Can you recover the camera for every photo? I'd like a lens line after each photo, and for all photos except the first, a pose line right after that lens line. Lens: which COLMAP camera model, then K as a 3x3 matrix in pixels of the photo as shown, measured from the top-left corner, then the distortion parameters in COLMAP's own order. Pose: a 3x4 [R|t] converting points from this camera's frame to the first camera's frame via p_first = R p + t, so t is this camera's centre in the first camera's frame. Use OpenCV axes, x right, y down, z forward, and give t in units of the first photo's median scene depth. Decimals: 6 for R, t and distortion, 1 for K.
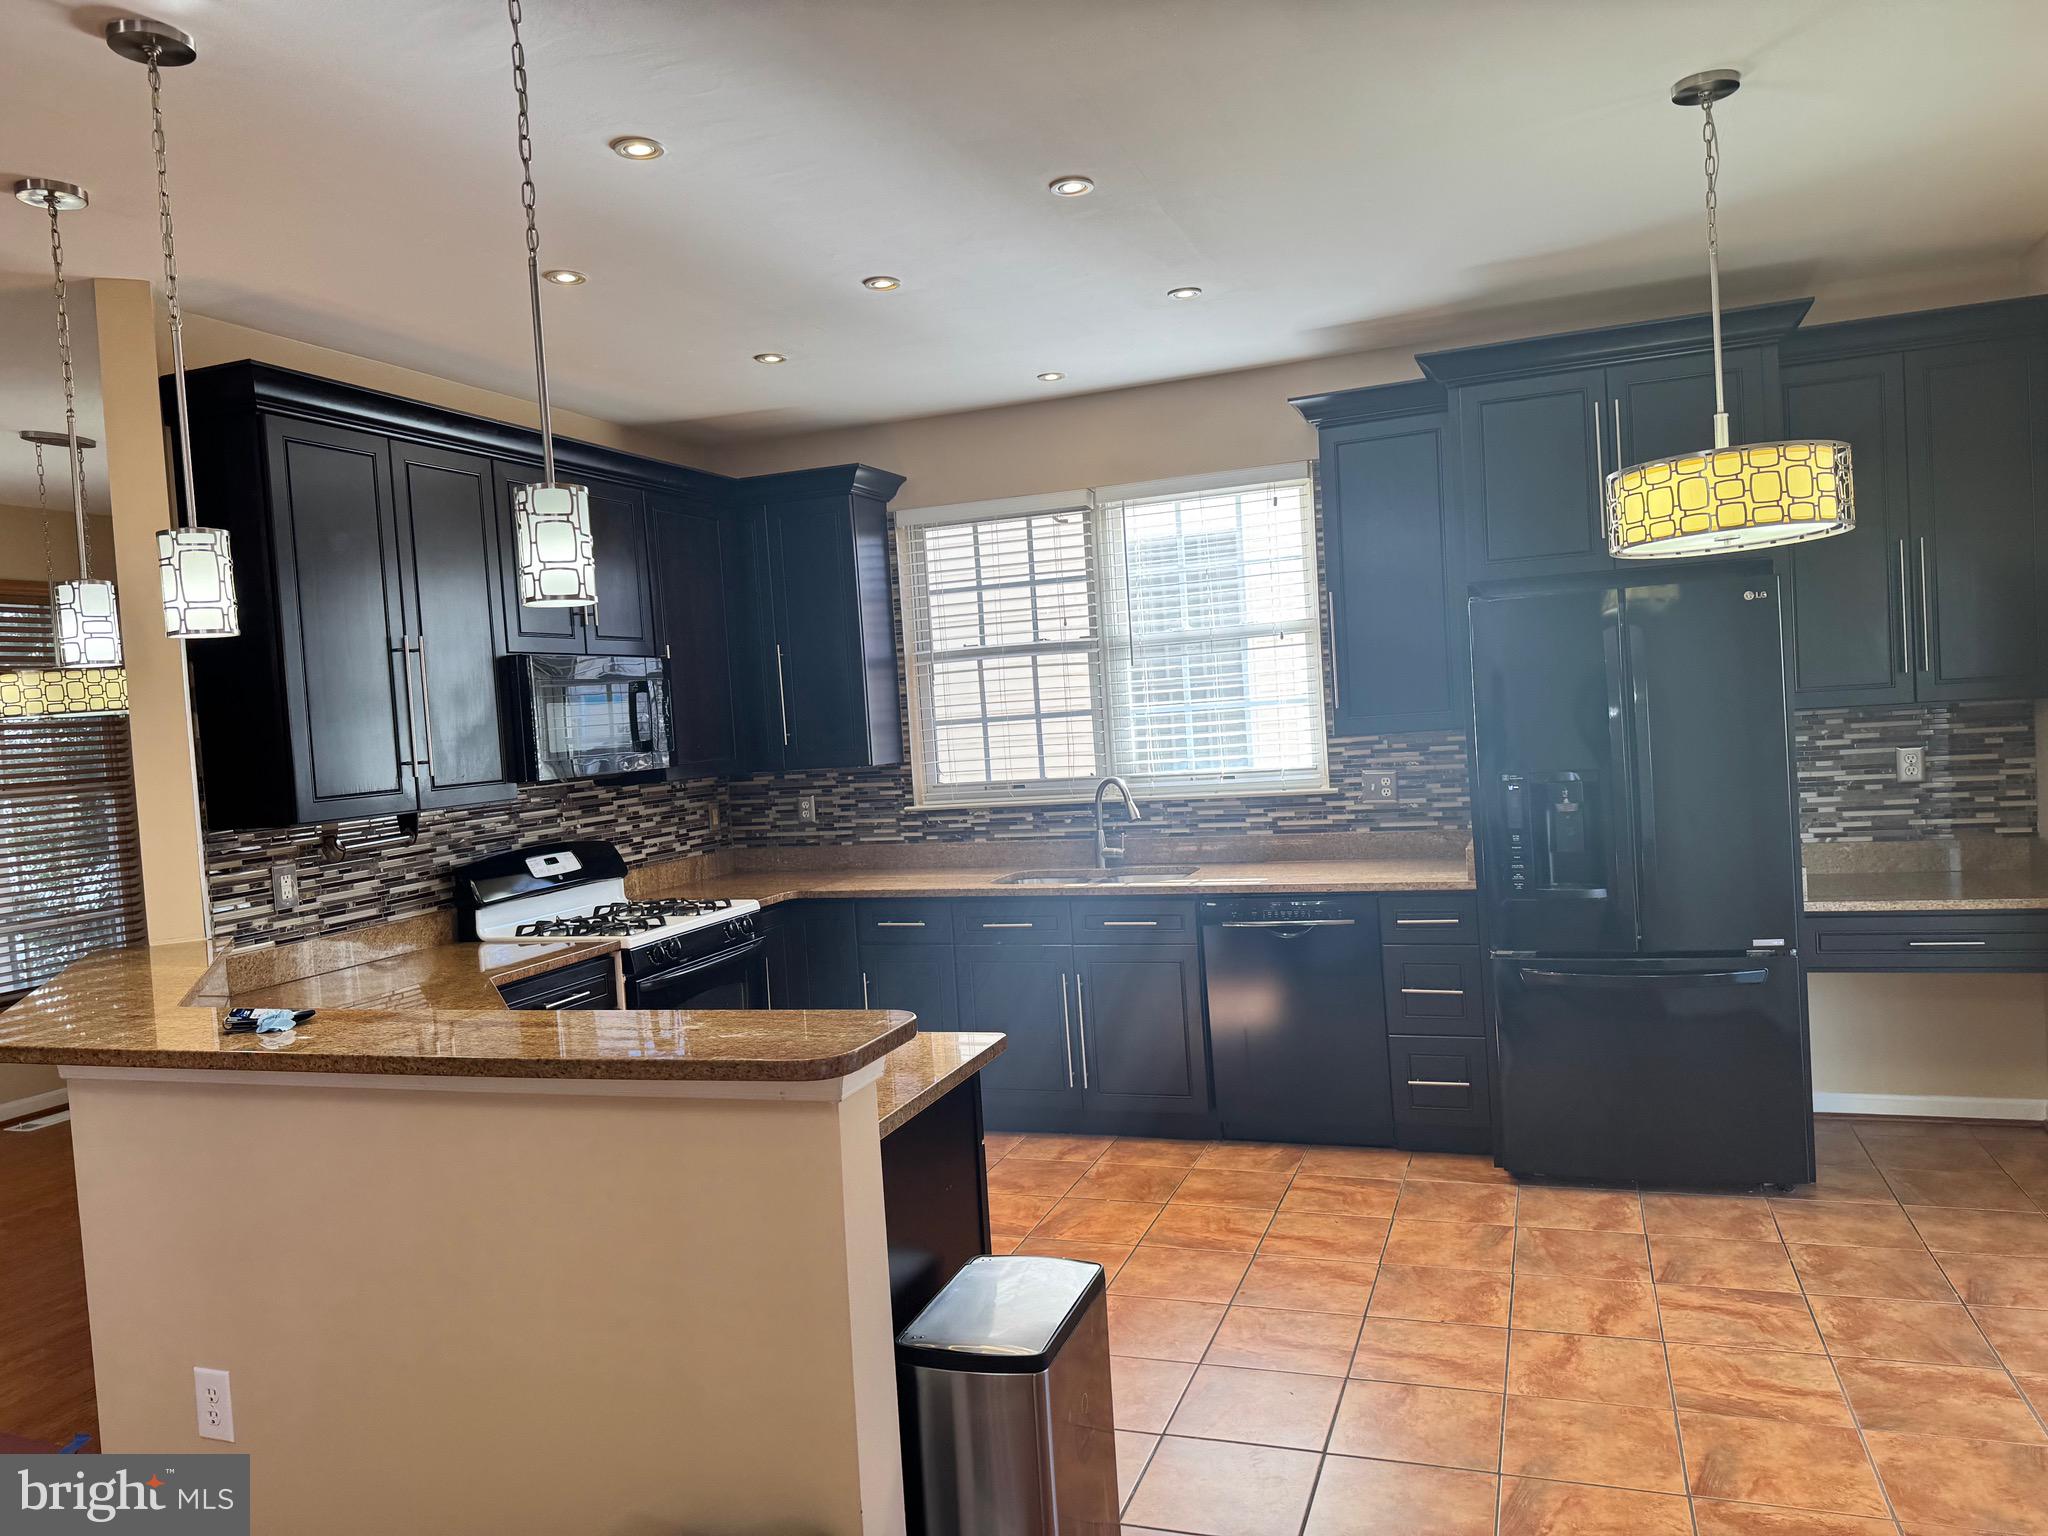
lens RADIAL K [[1426.9, 0, 1041.6], [0, 1426.9, 767.6], [0, 0, 1]] dist [0.109213, -0.141645]
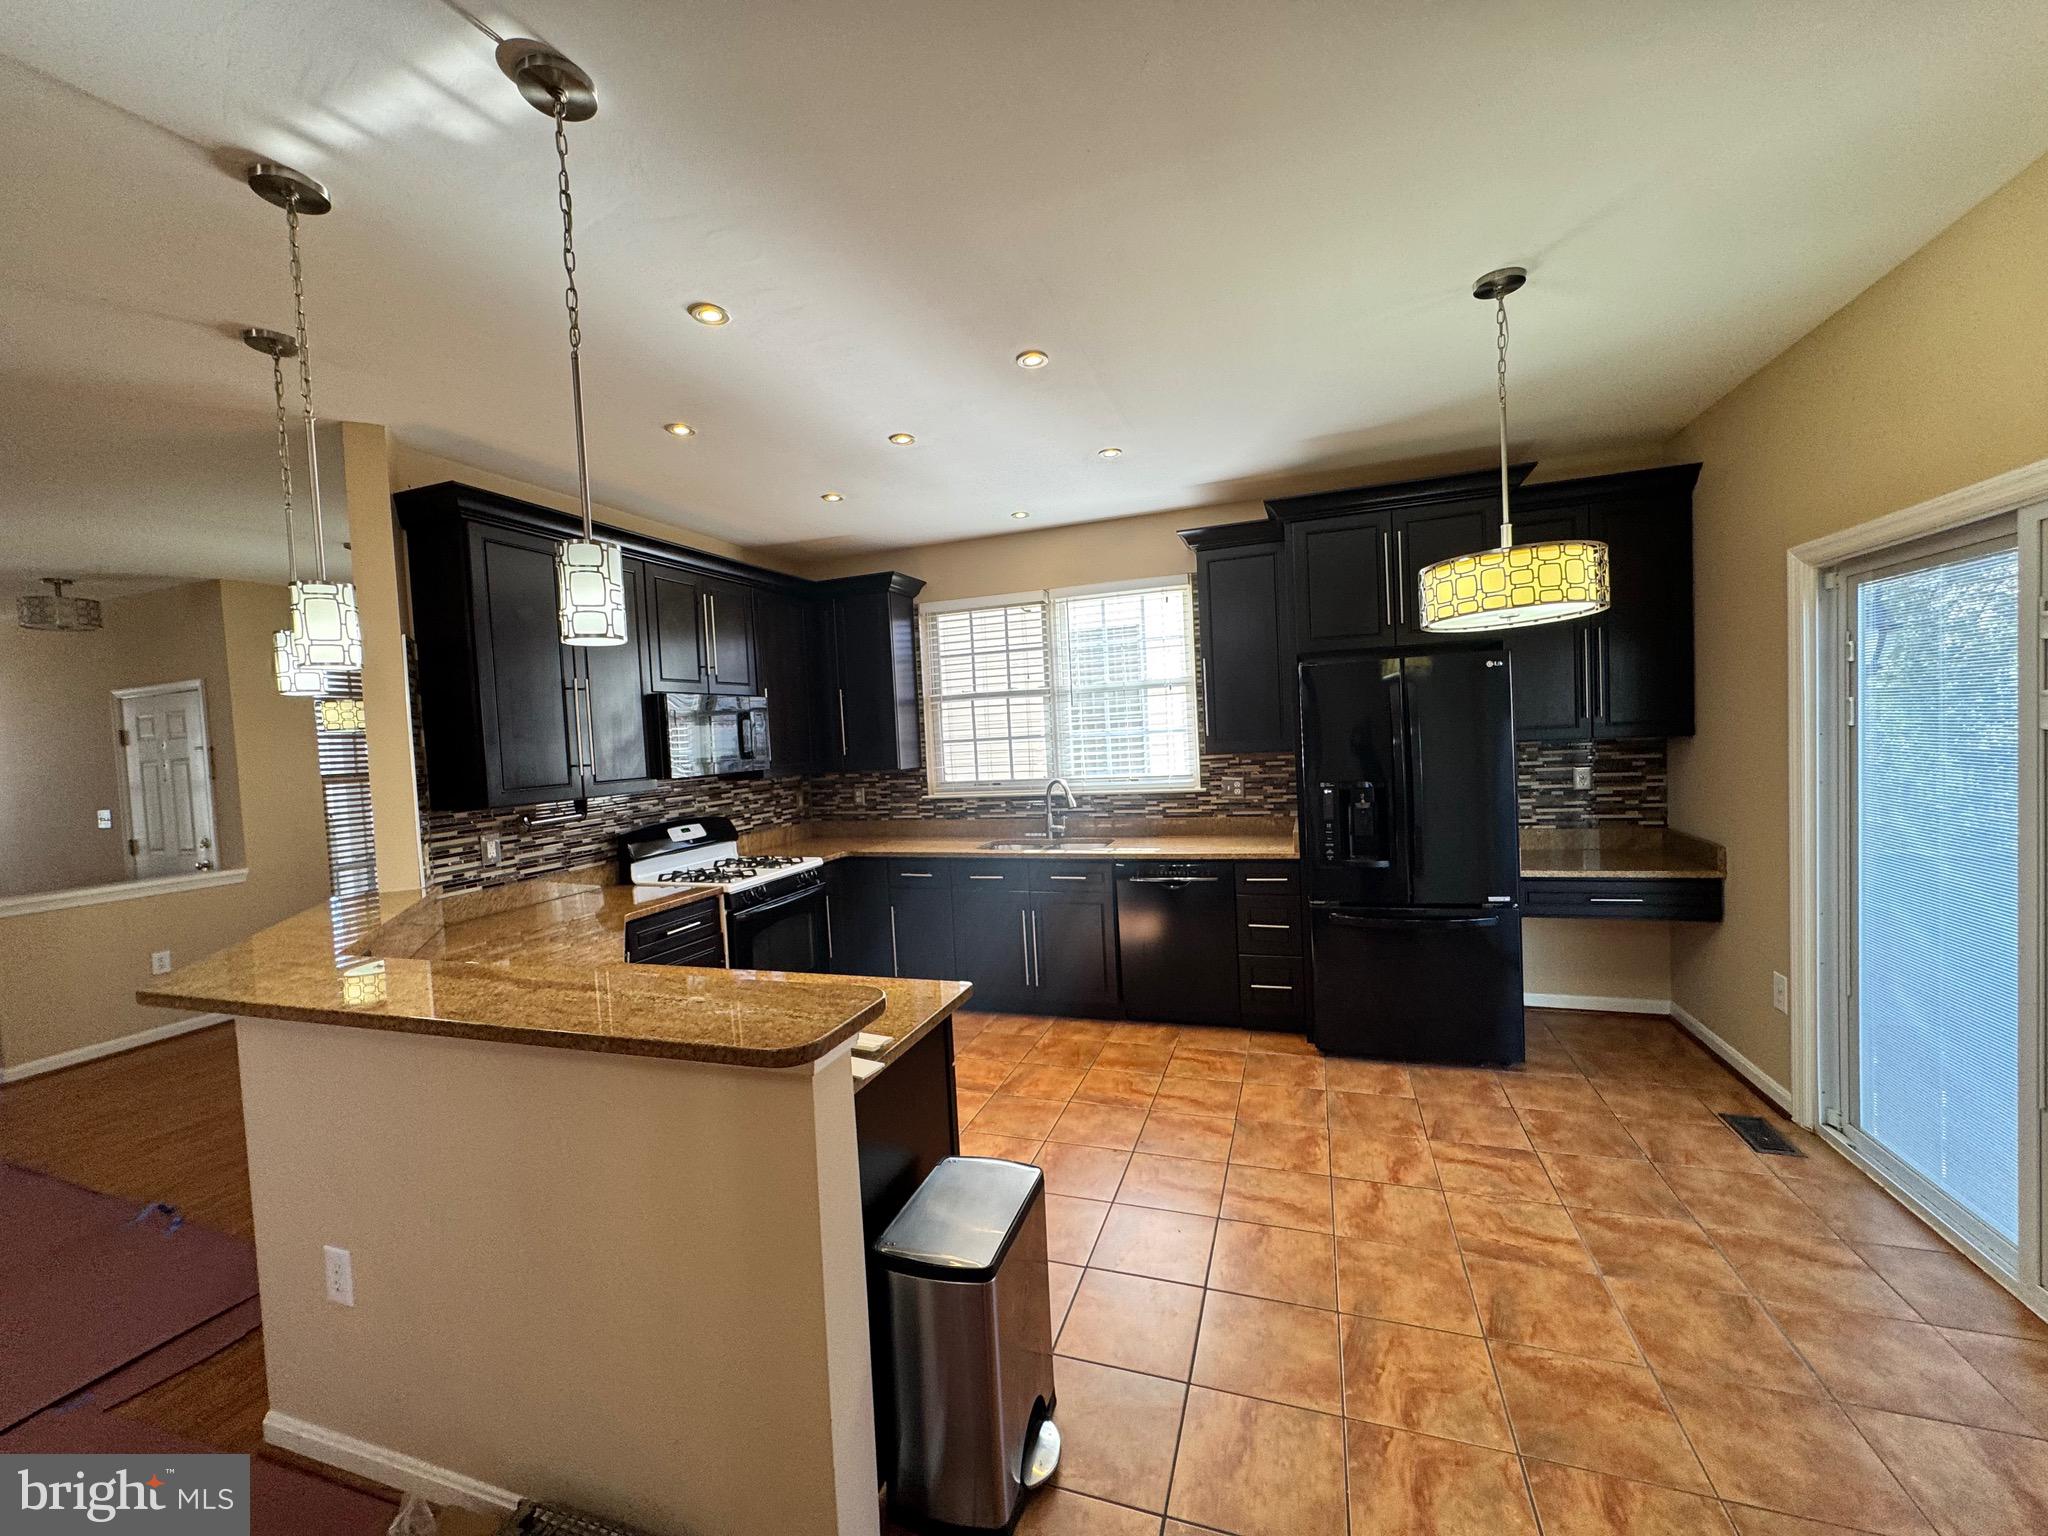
lens RADIAL K [[818.9, 0, 1019.9], [0, 818.9, 767.7], [0, 0, 1]] dist [-0.001443, -0.000126]
pose [[0.999913, 0.012960, 0.002387, 0.008423], [-0.012963, 0.999915, 0.001247, -0.006930], [-0.002371, -0.001278, 0.999996, 0.150374]]
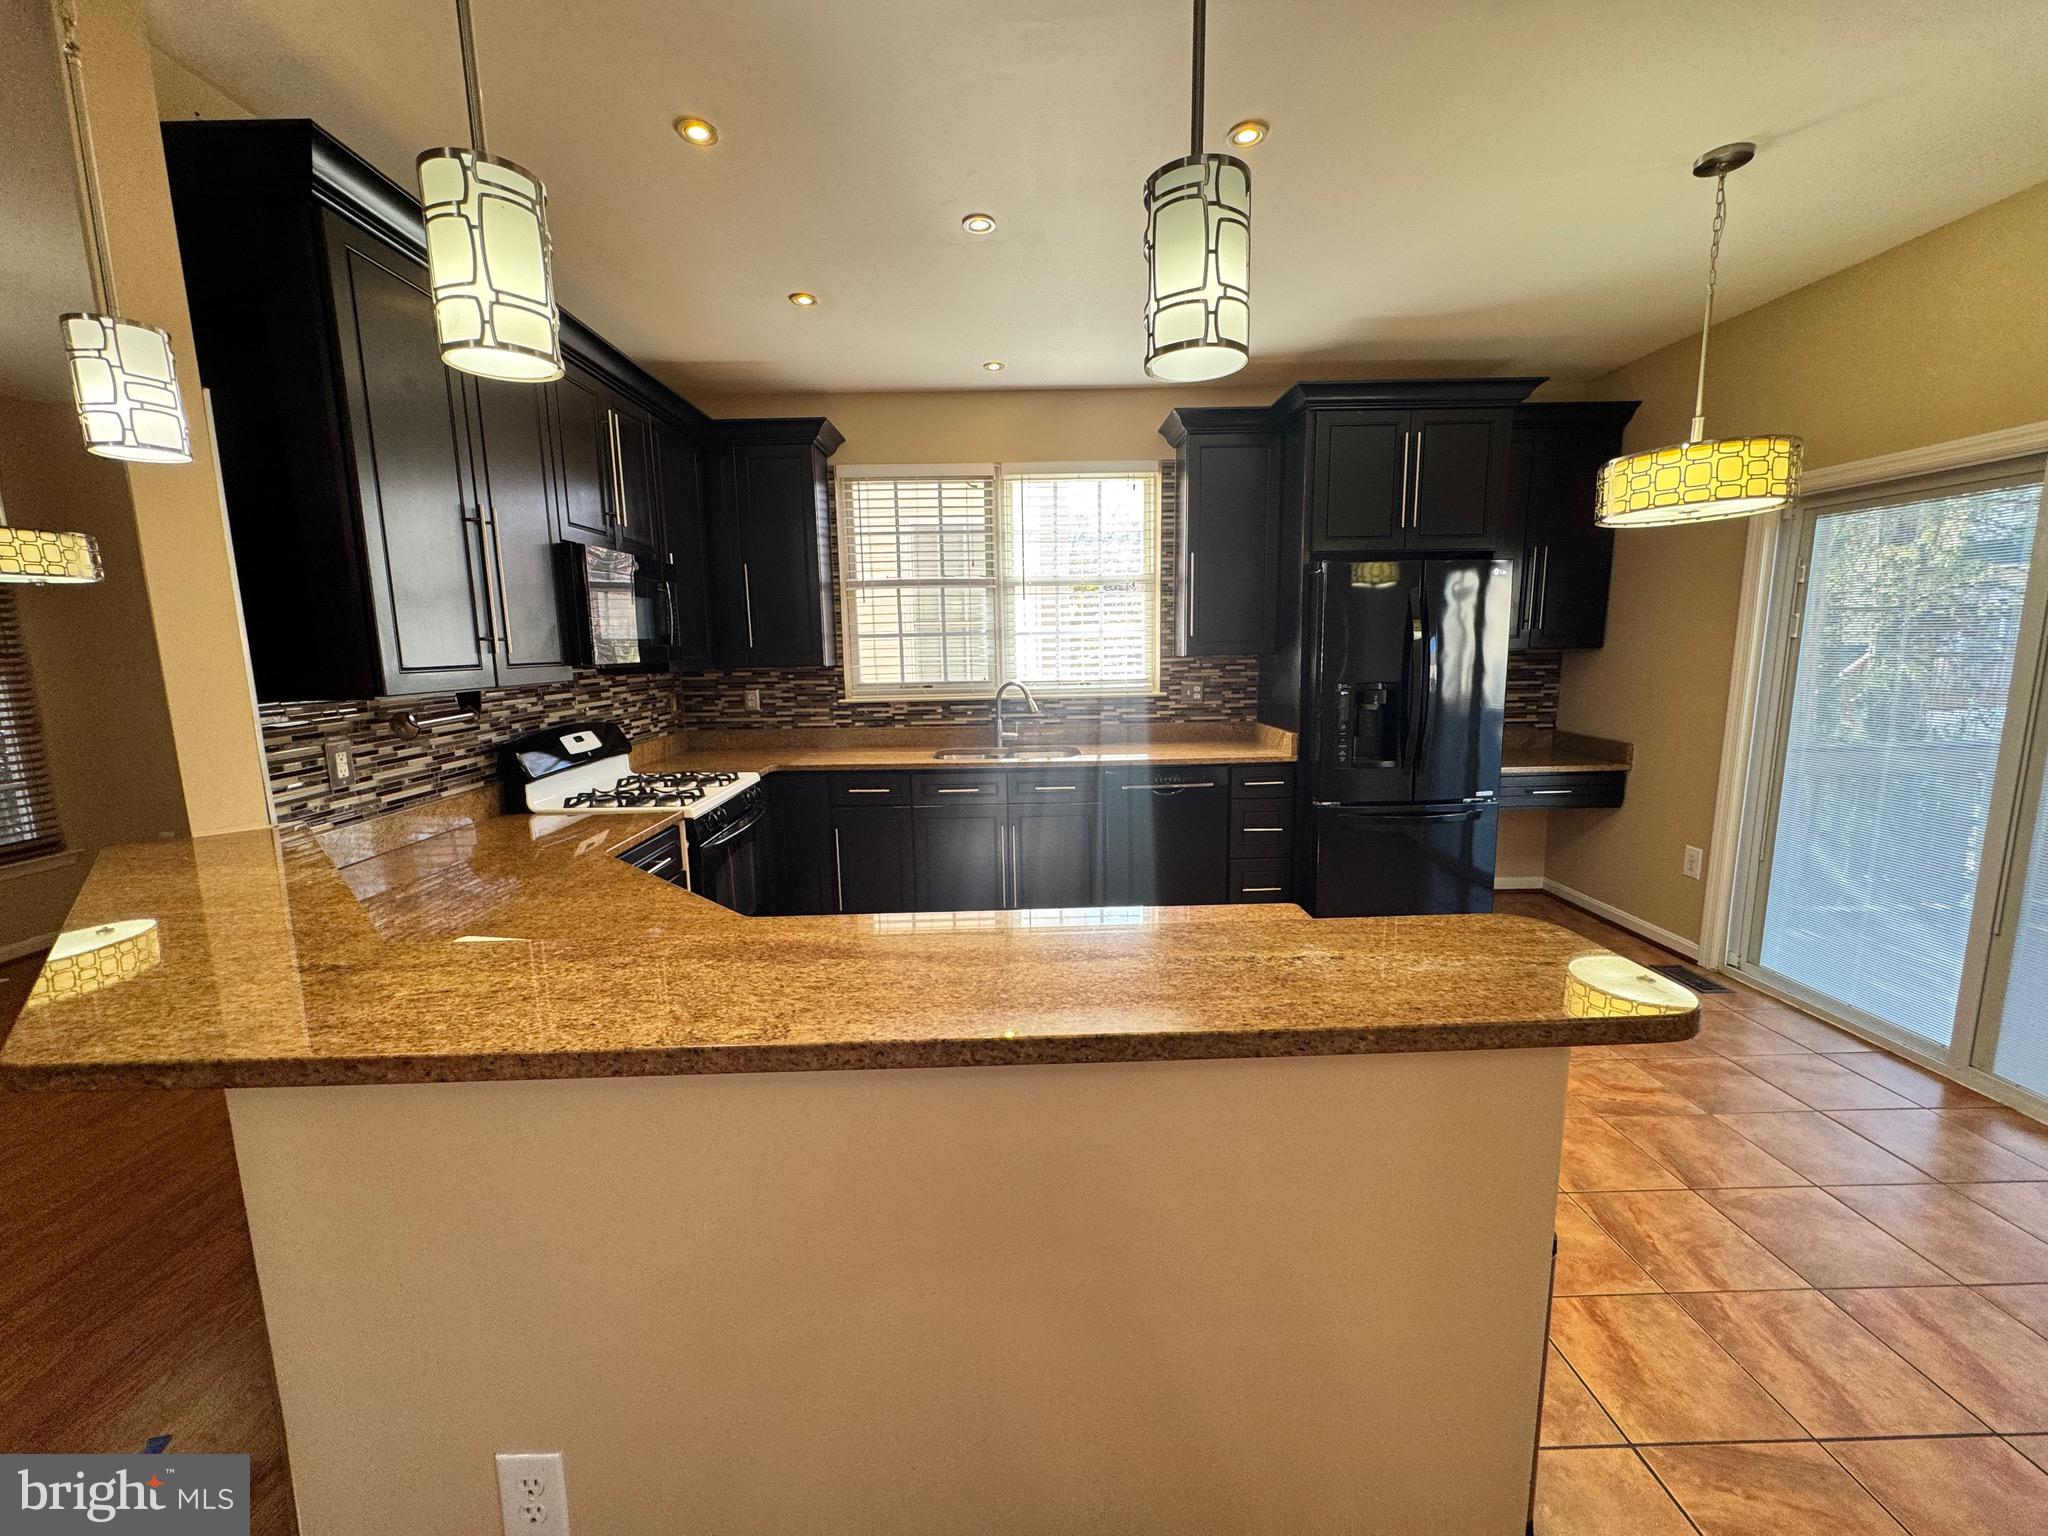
lens RADIAL K [[818.9, 0, 1019.9], [0, 818.9, 767.7], [0, 0, 1]] dist [-0.001443, -0.000126]
pose [[0.935323, -0.006905, 0.353728, -0.259915], [-0.027340, 0.995409, 0.091724, 0.020413], [-0.352738, -0.095463, 0.930840, 0.305162]]
